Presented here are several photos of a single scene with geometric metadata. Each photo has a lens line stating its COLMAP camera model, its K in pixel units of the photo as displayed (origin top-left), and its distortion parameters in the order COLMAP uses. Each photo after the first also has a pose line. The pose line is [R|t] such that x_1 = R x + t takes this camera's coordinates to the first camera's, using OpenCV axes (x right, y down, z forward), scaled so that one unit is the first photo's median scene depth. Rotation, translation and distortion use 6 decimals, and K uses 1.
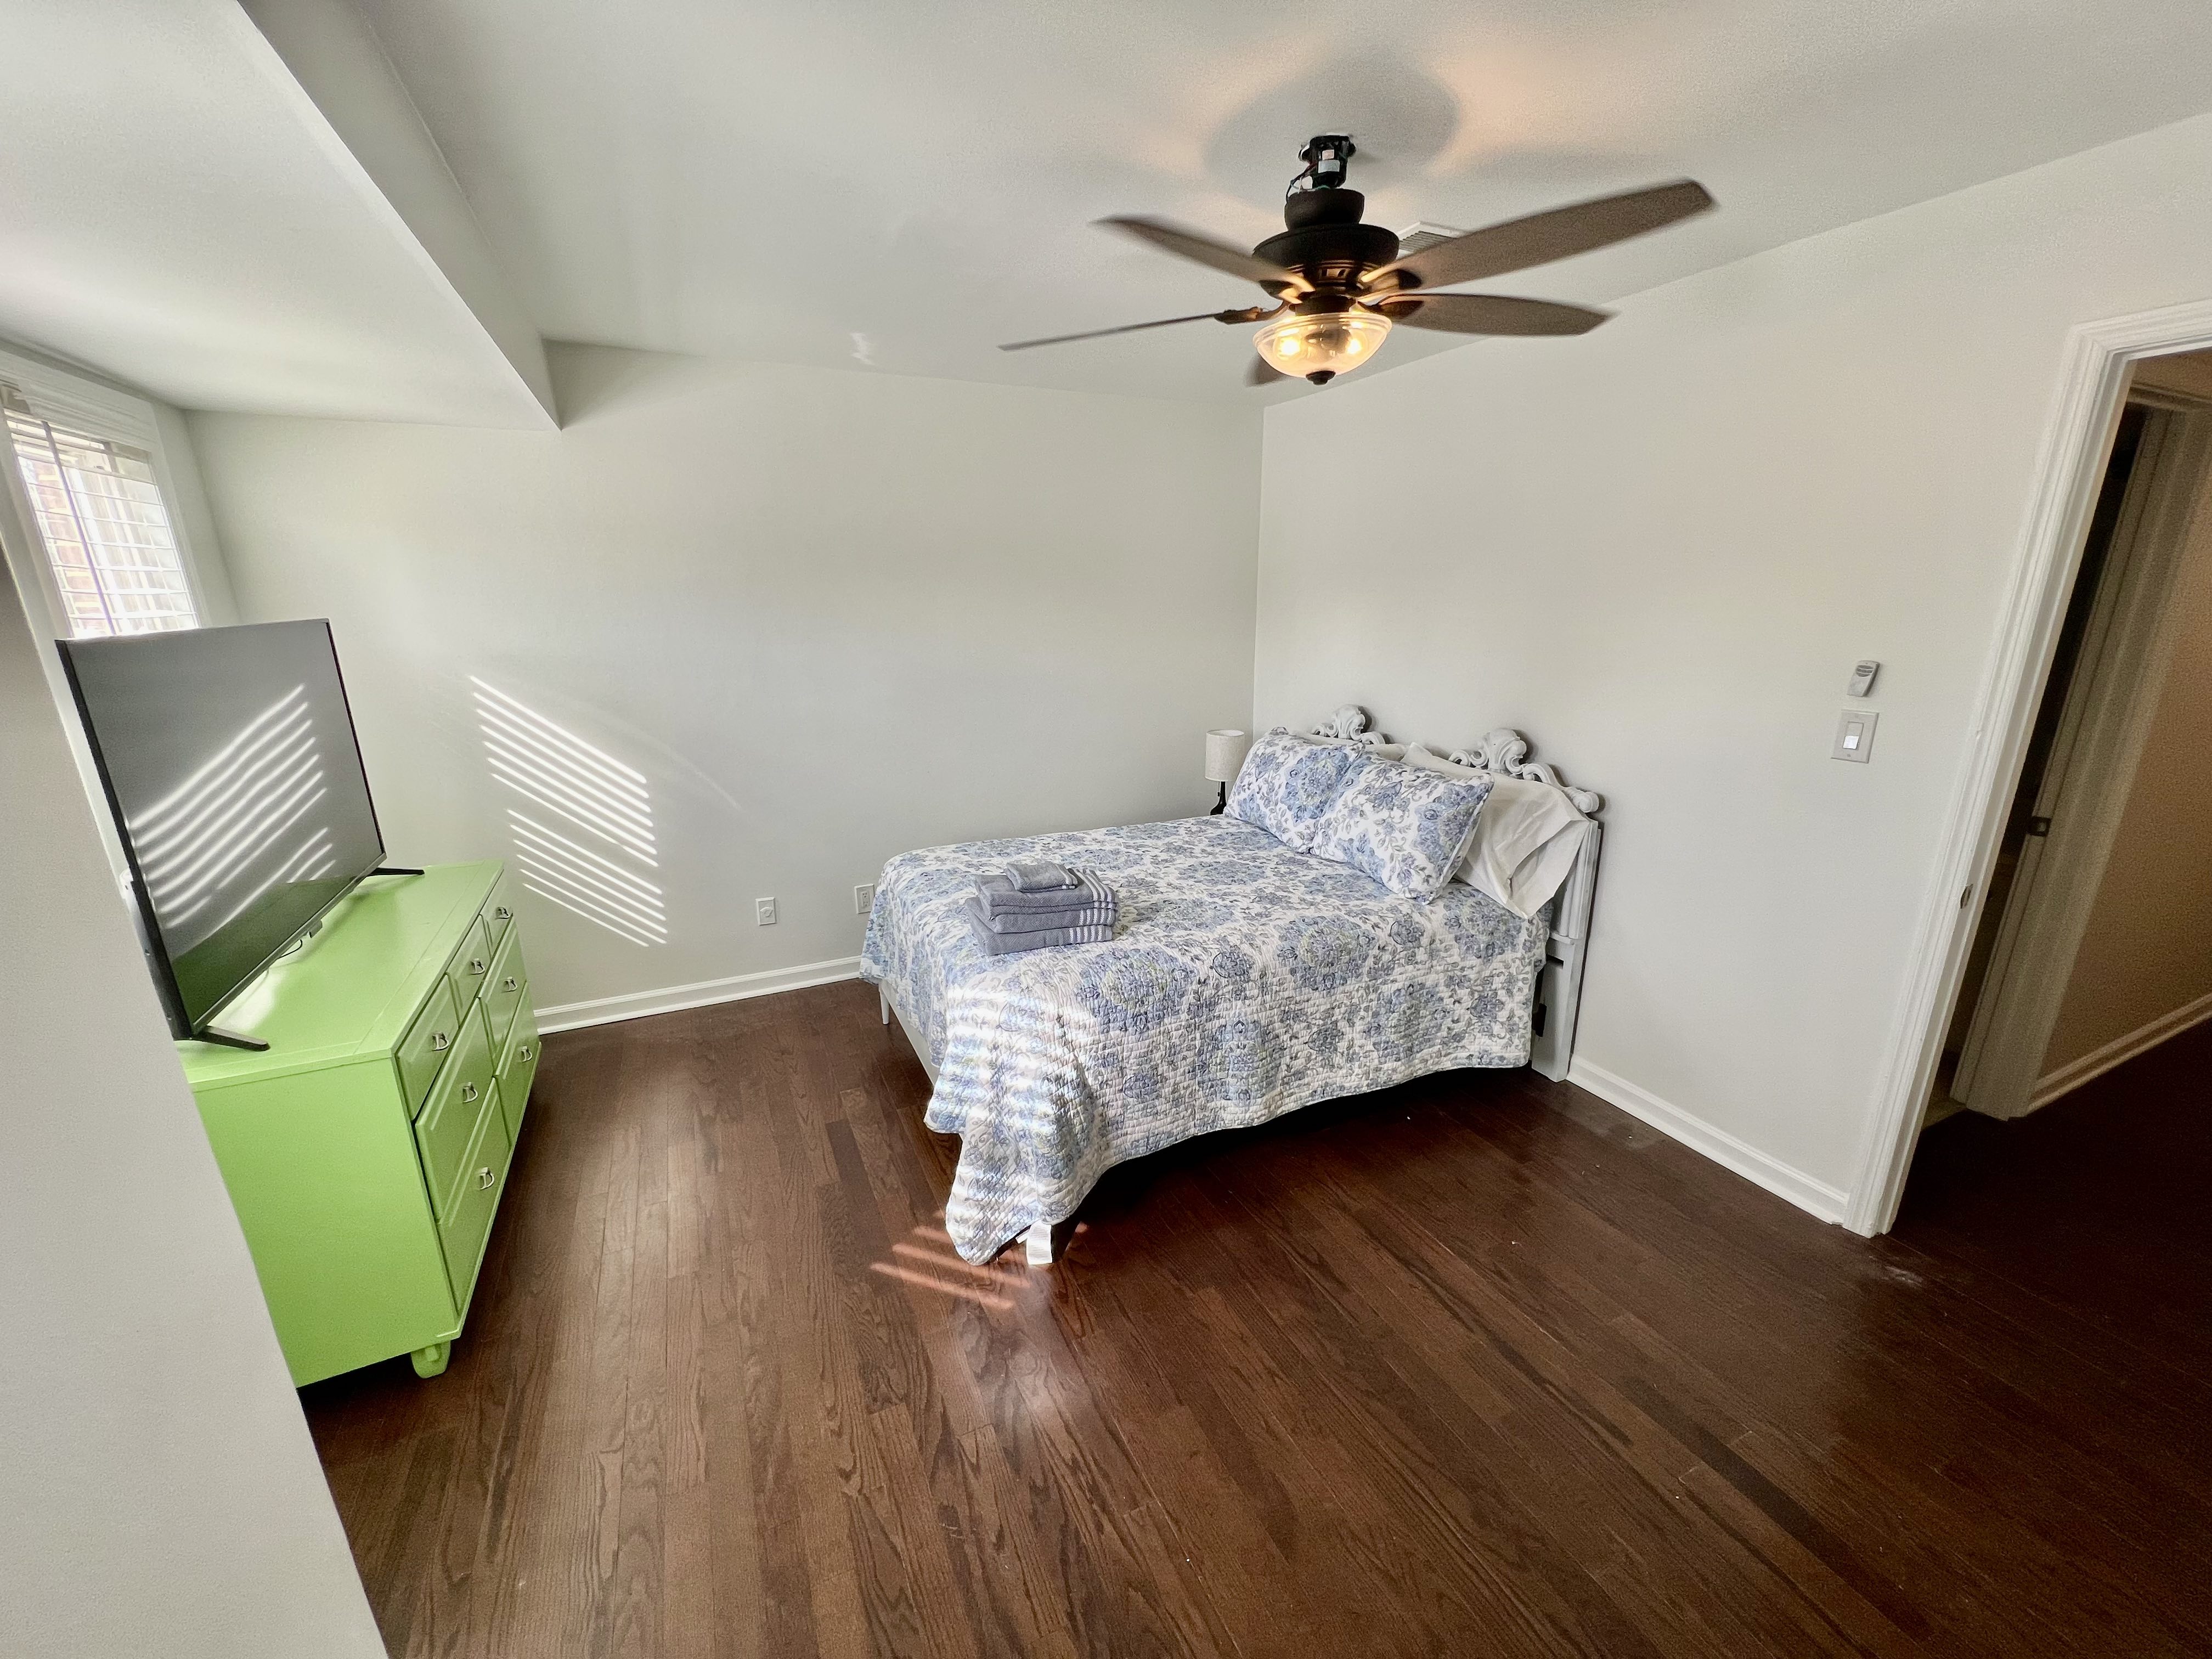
lens RADIAL K [[884.4, 0, 1106.5], [0, 884.4, 831.6], [0, 0, 1]] dist [0.002352, 0.000088]
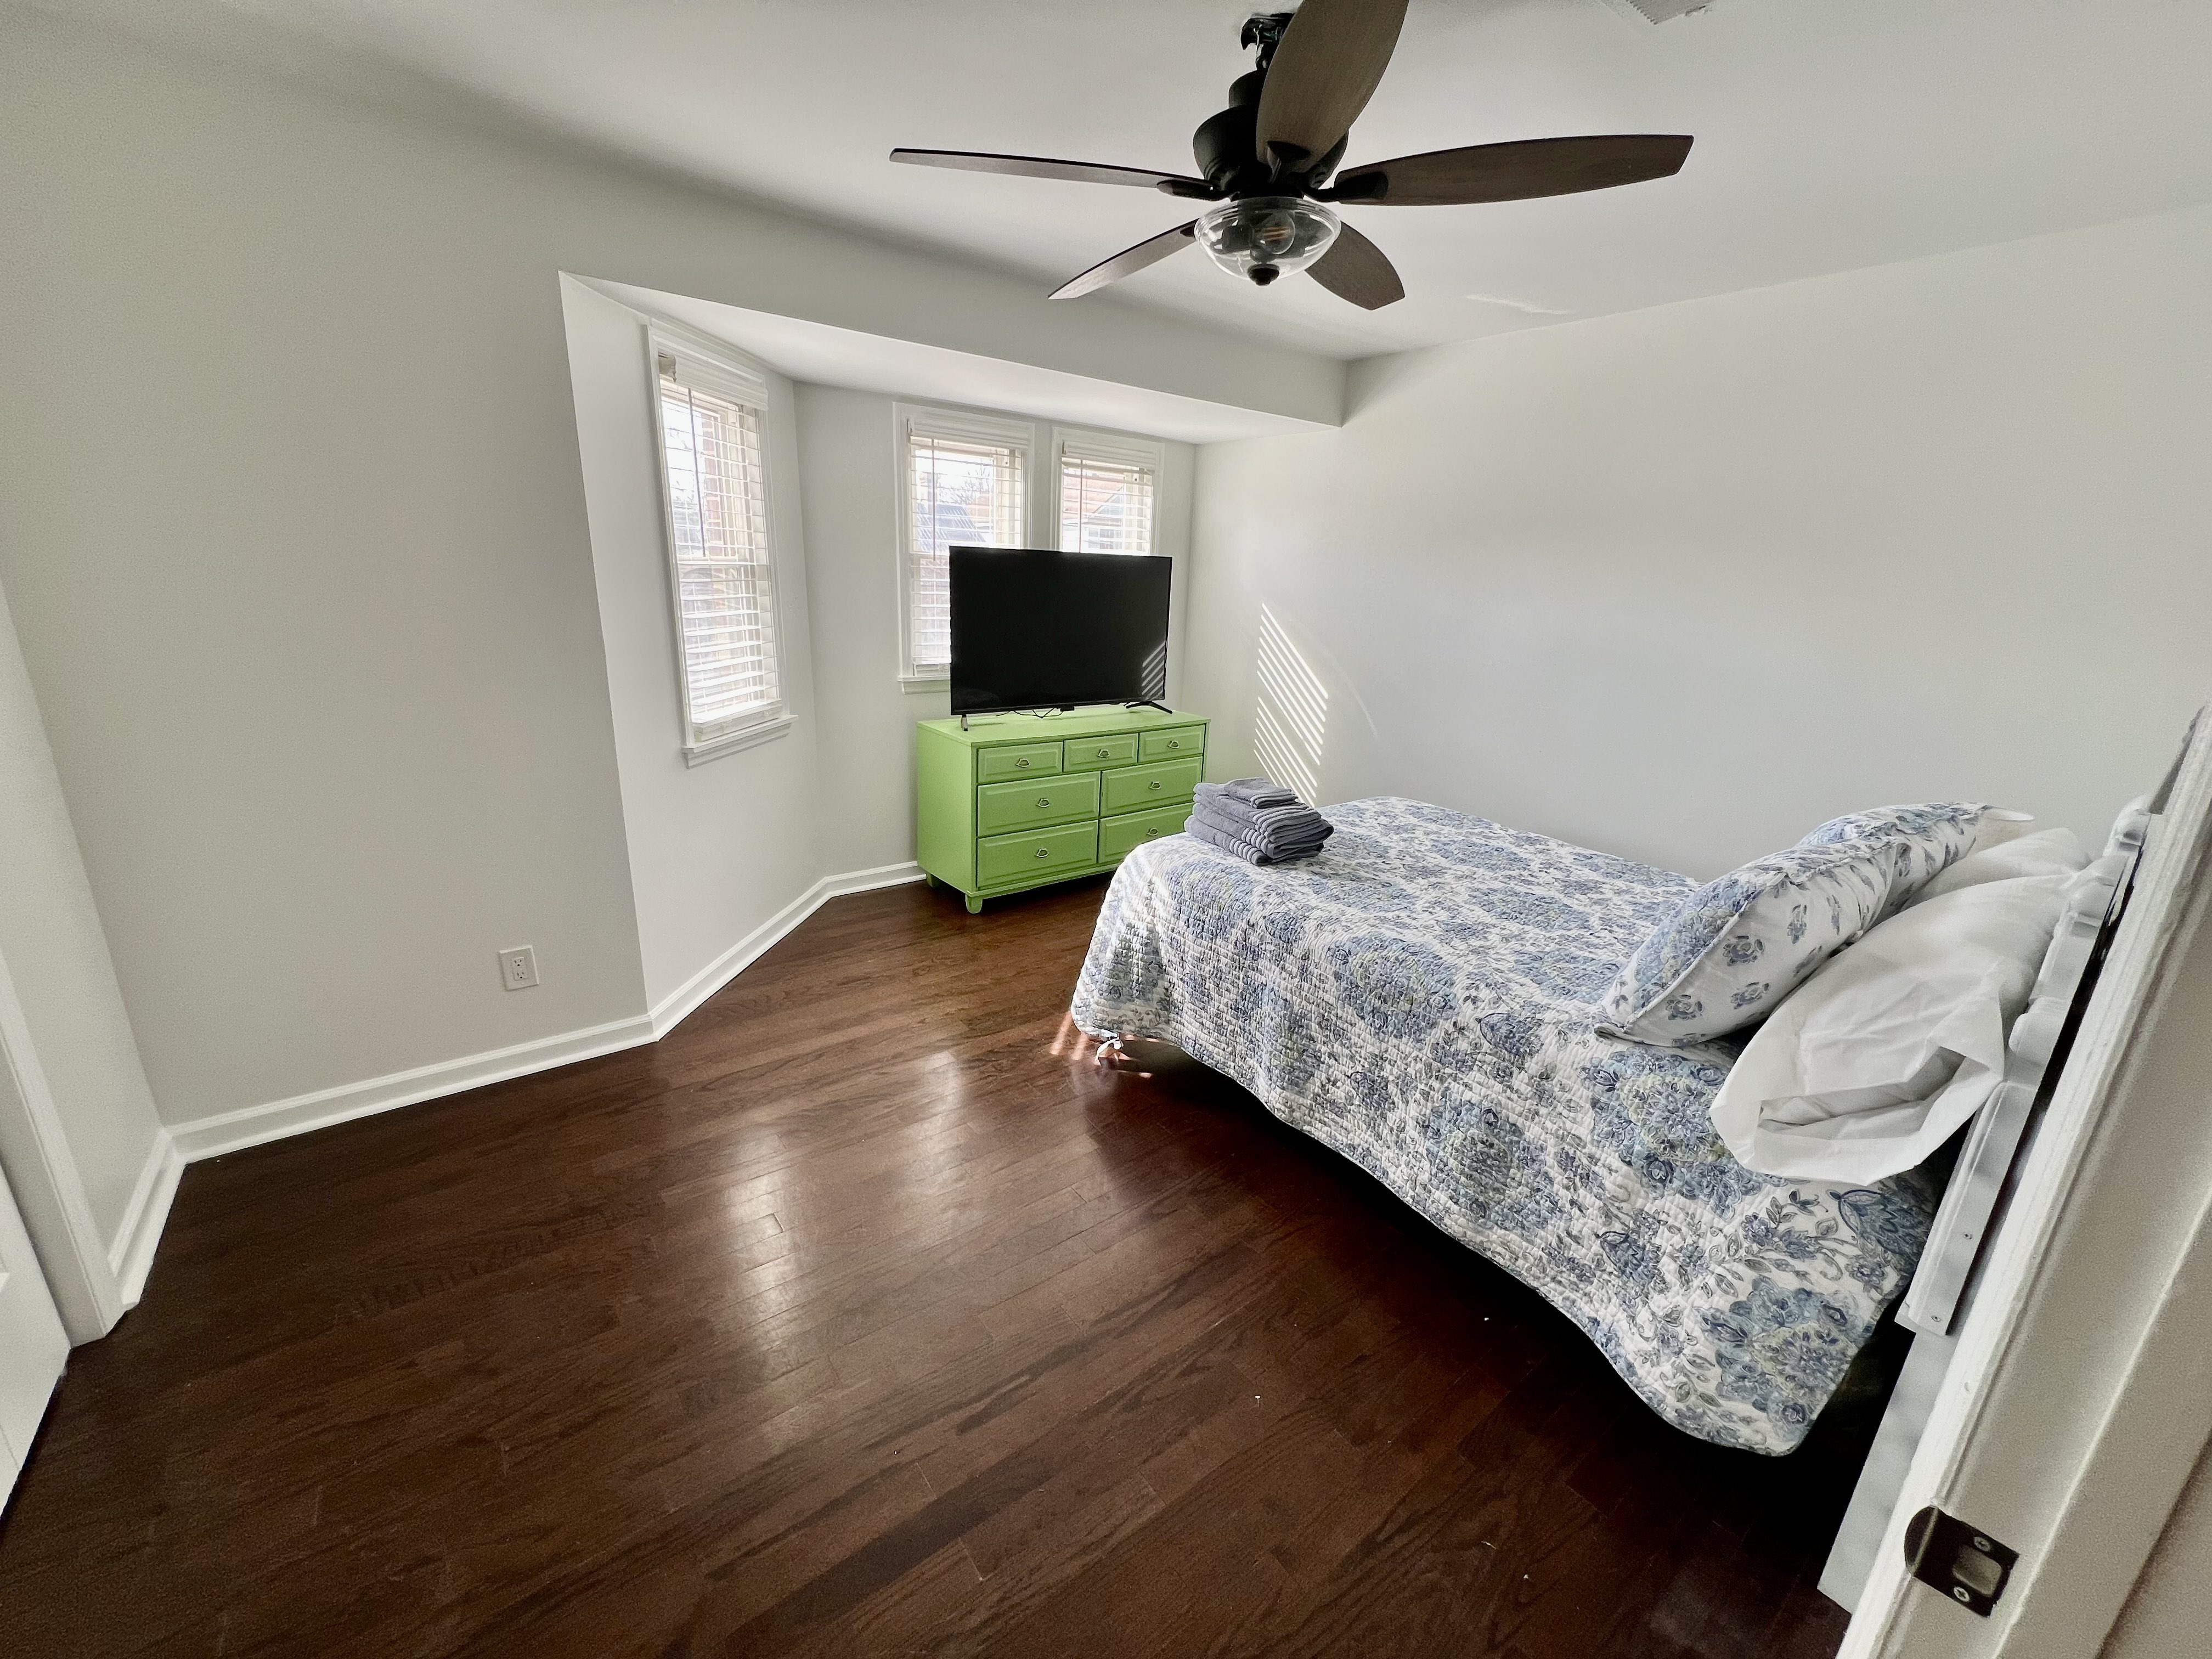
lens RADIAL K [[884.4, 0, 1102.0], [0, 884.4, 828.9], [0, 0, 1]] dist [0.002352, 0.000088]
pose [[0.206250, 0.293891, -0.933322, 0.862043], [-0.302529, 0.926249, 0.224810, -0.089309], [0.930558, 0.235990, 0.279949, 0.490249]]
